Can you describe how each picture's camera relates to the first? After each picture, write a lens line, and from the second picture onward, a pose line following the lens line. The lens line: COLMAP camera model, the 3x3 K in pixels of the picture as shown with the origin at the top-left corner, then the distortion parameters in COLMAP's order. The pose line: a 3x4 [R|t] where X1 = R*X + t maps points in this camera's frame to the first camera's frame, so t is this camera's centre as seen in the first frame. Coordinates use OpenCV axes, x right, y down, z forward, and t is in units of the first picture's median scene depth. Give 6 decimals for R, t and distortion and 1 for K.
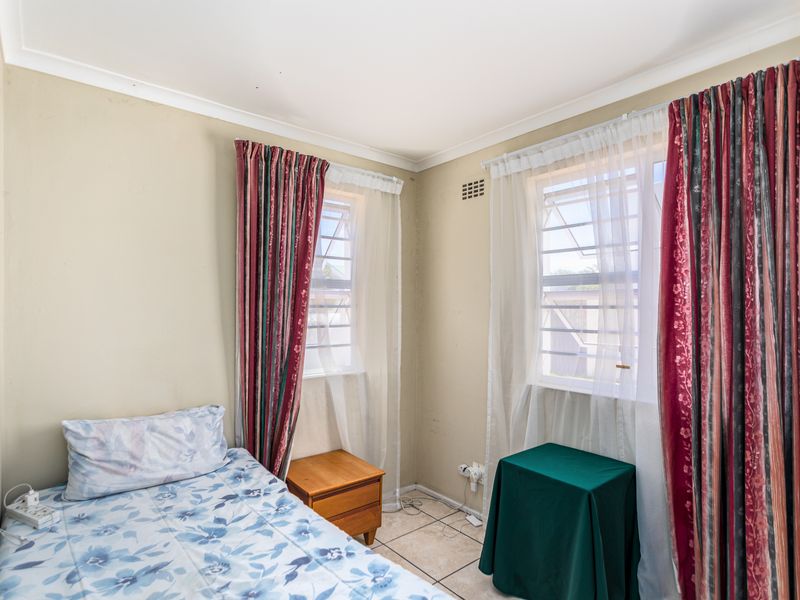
lens RADIAL K [[441.7, 0, 401.7], [0, 441.7, 301.6], [0, 0, 1]] dist [-0.001790, 0.006143]
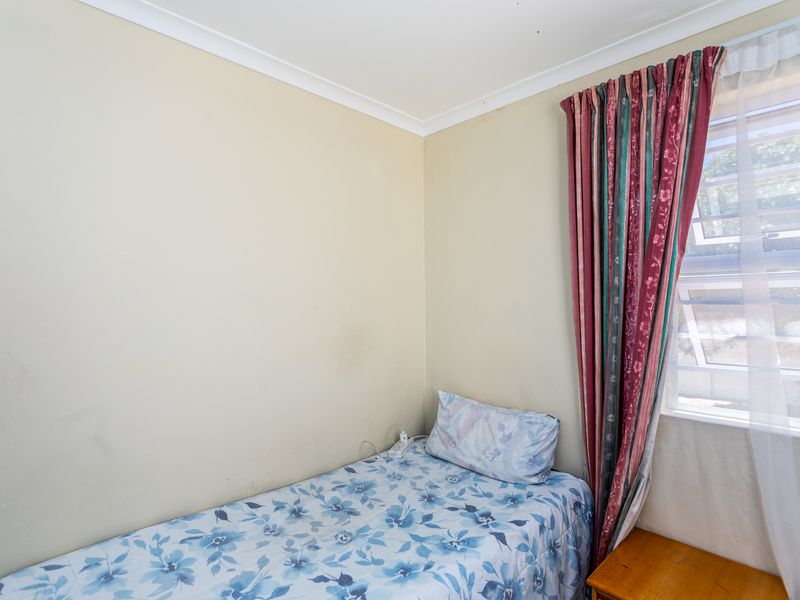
lens RADIAL K [[441.7, 0, 402.6], [0, 441.7, 301.2], [0, 0, 1]] dist [-0.001790, 0.006143]
pose [[0.067289, -0.002502, -0.997730, 0.557343], [0.019553, 0.999808, -0.001189, 0.002720], [0.997542, -0.019428, 0.067325, 0.836677]]
